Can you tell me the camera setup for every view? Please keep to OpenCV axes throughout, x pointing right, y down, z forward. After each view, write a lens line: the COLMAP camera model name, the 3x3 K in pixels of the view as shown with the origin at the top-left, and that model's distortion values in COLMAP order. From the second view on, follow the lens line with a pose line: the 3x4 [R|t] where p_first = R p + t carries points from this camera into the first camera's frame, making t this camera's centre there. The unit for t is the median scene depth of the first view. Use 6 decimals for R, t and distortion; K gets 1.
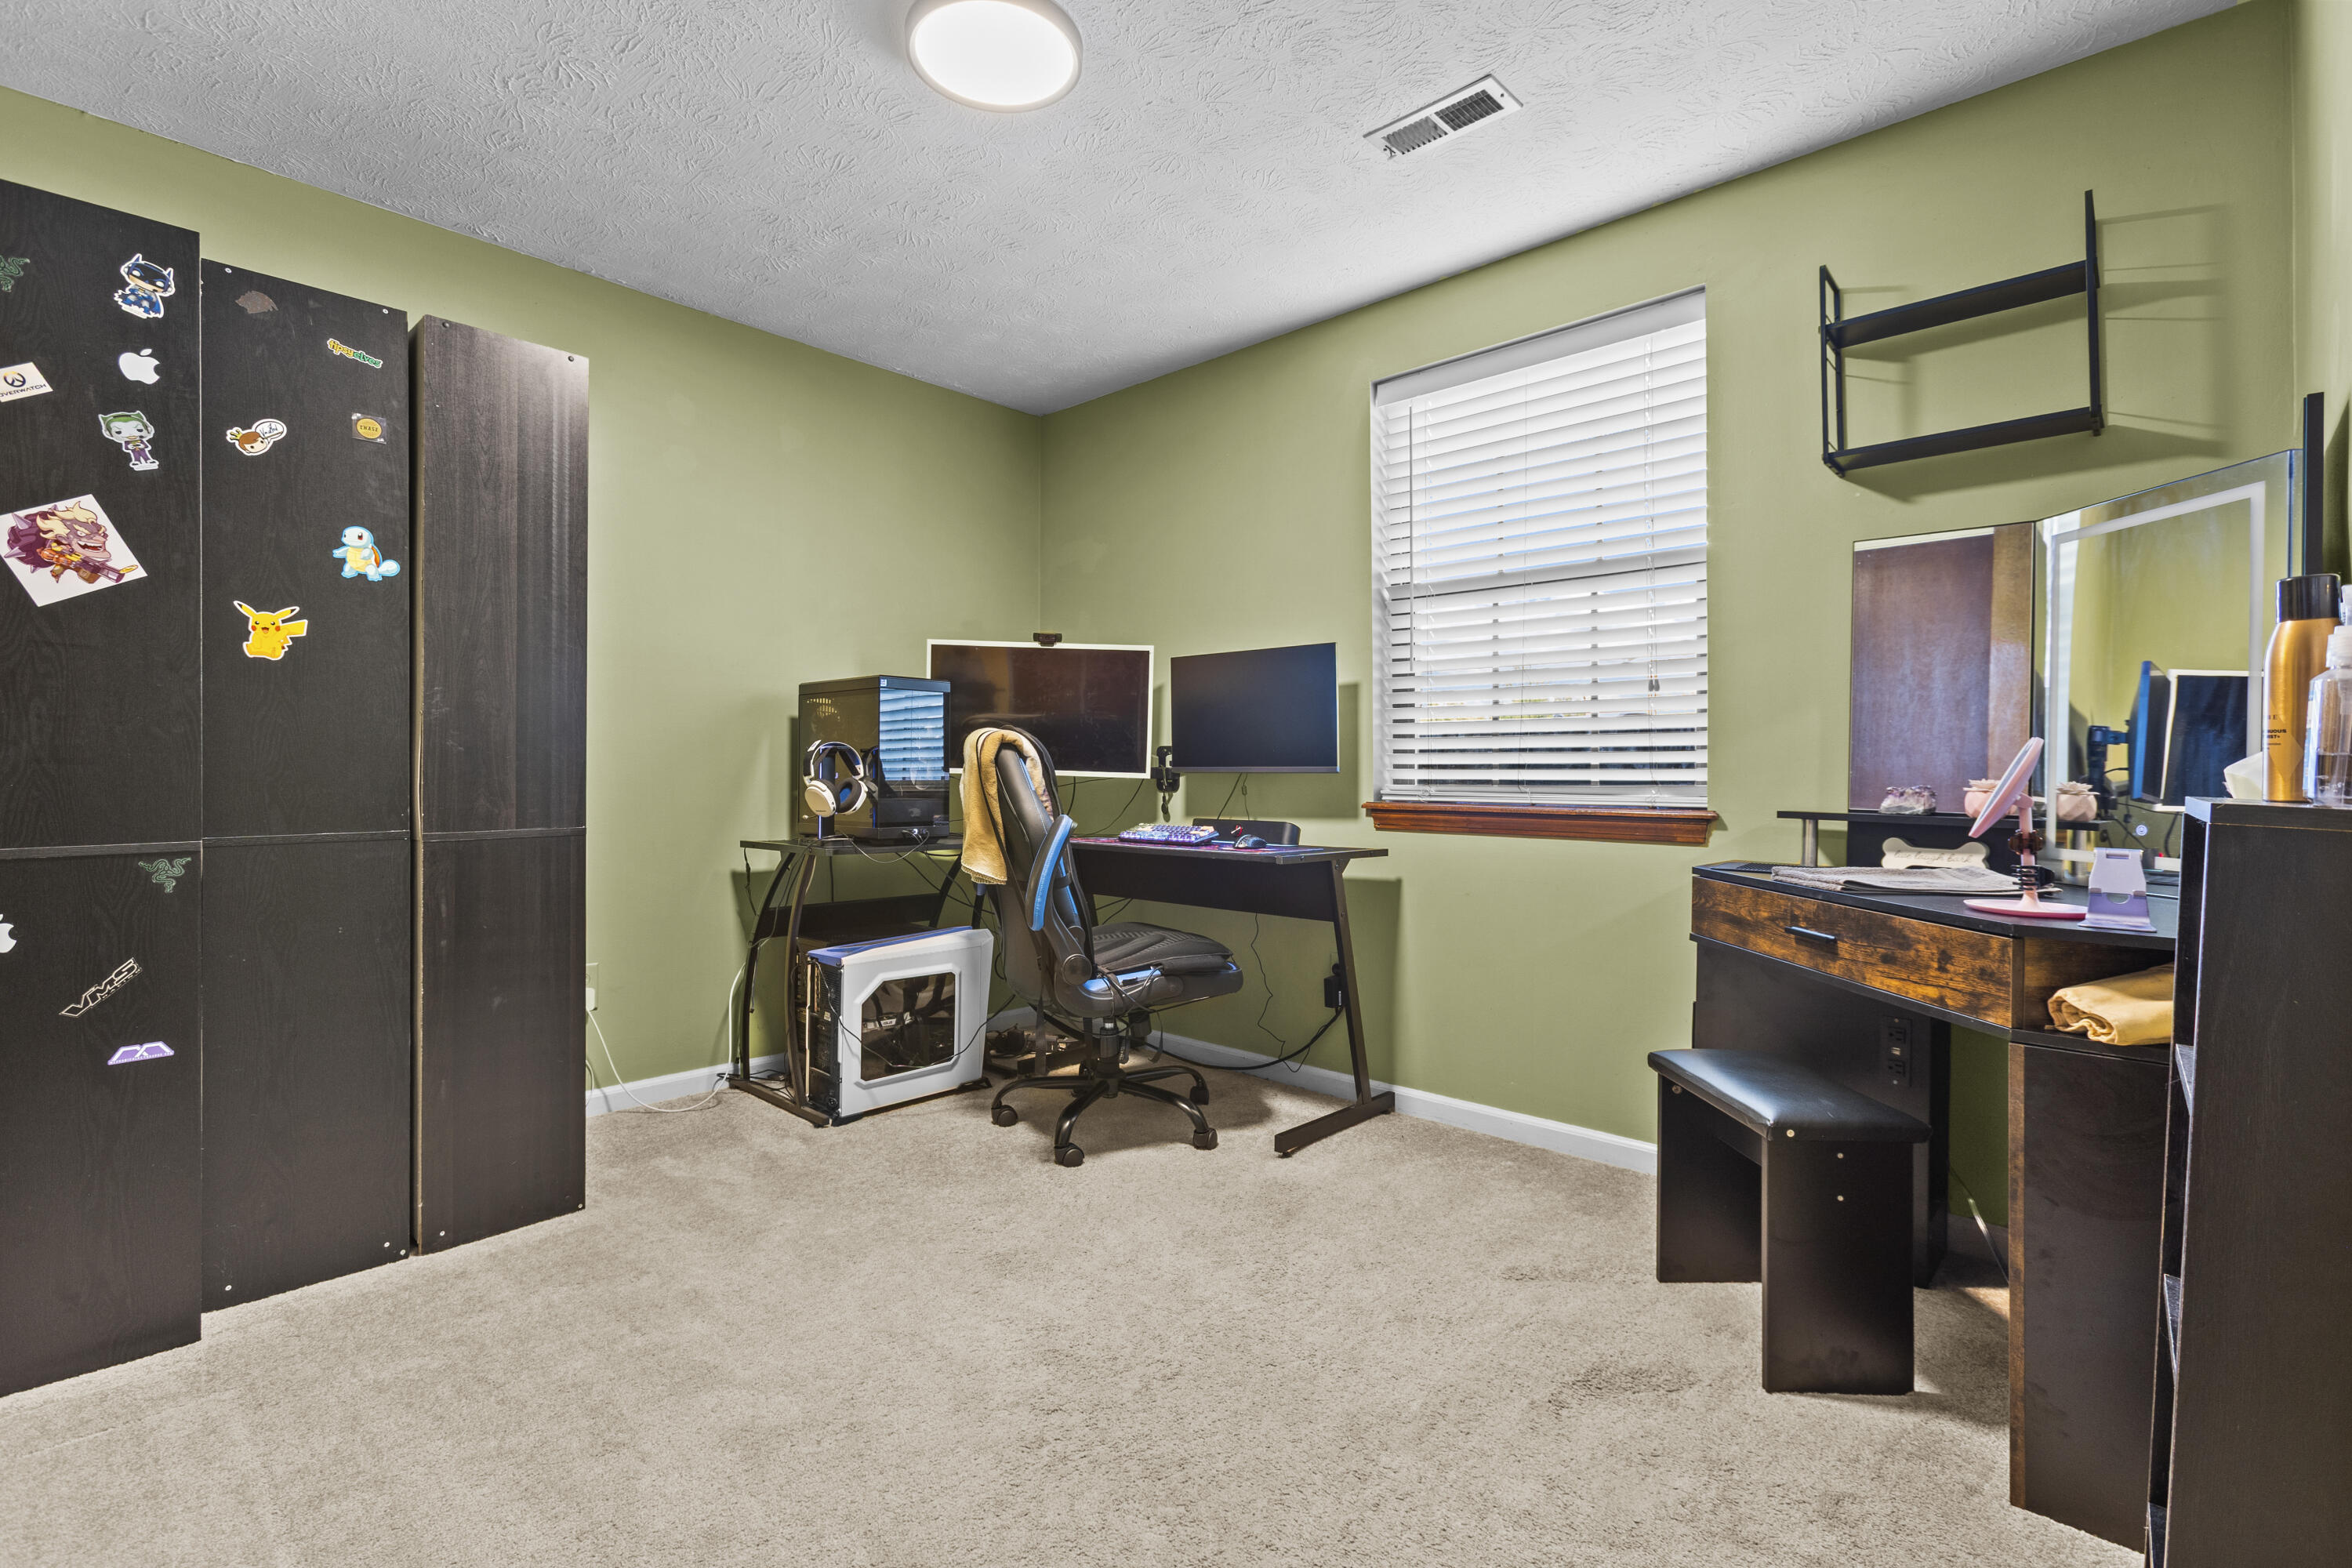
lens RADIAL K [[1061.8, 0, 1168.7], [0, 1061.8, 781.9], [0, 0, 1]] dist [0.004779, 0.000578]
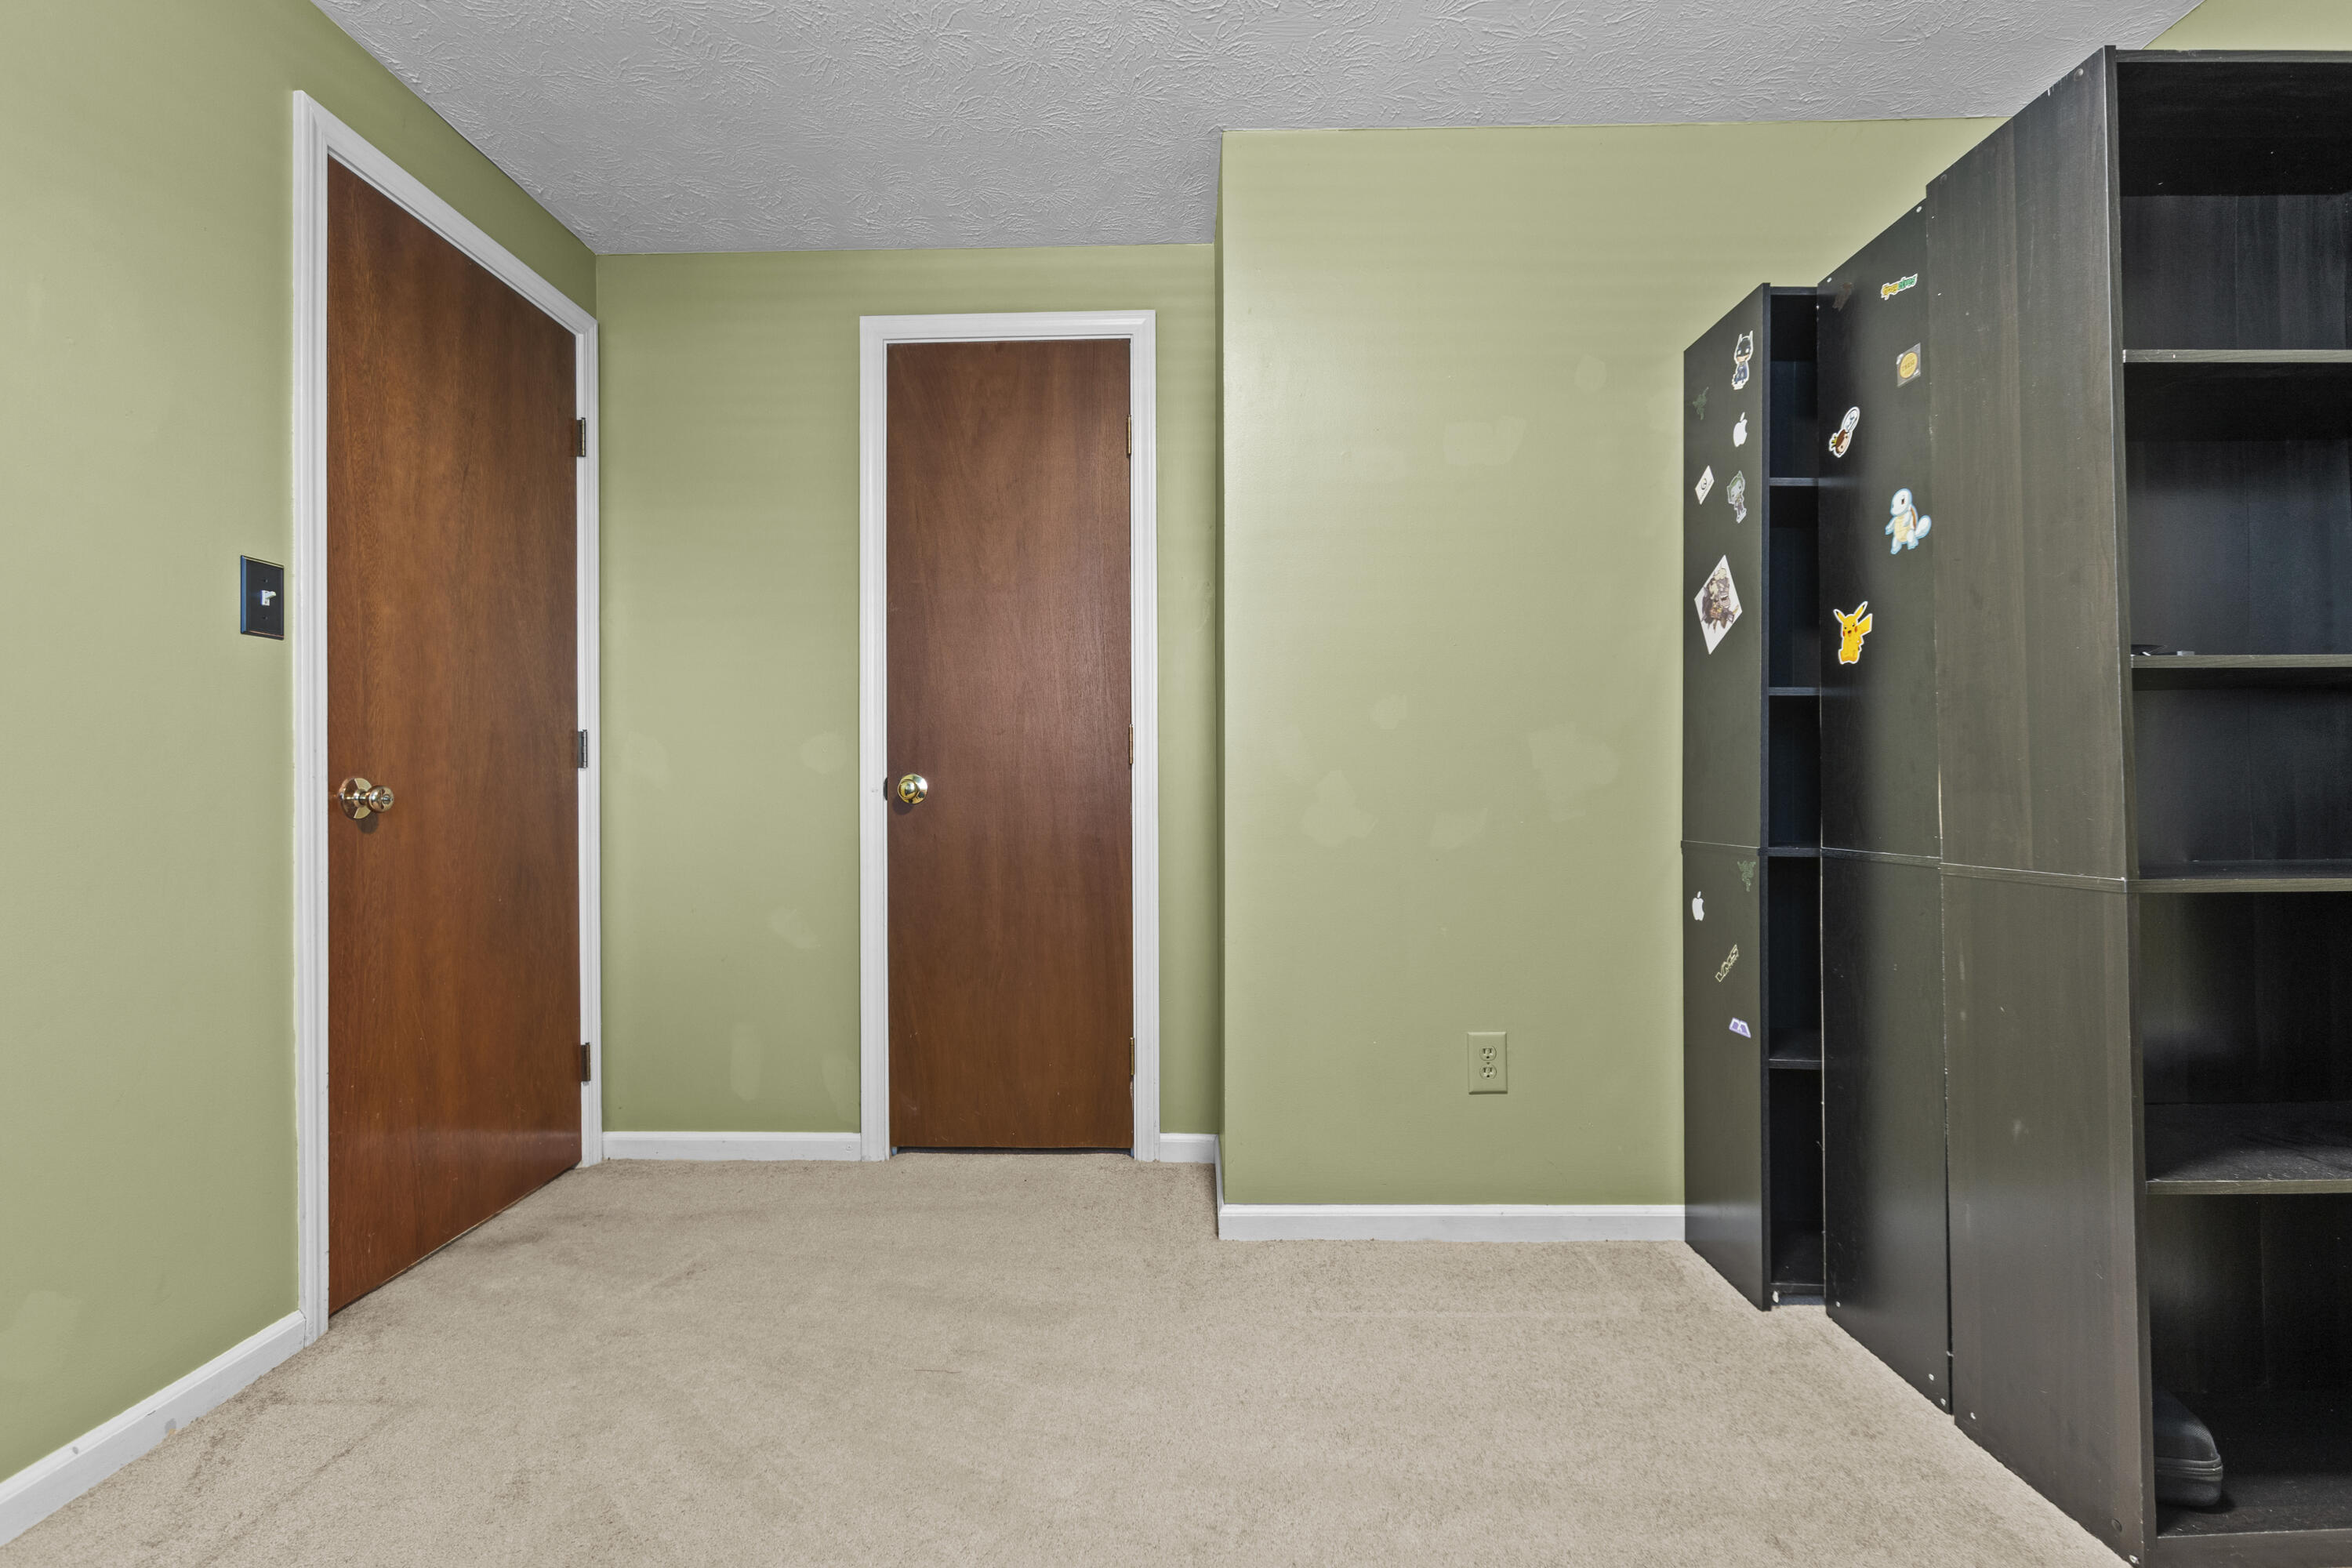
lens RADIAL K [[1061.8, 0, 1168.2], [0, 1061.8, 772.6], [0, 0, 1]] dist [0.004779, 0.000578]
pose [[-0.739747, -0.001296, -0.672884, 0.231768], [0.003333, 0.999979, -0.005590, -0.014168], [0.672877, -0.006378, -0.739727, 1.243267]]
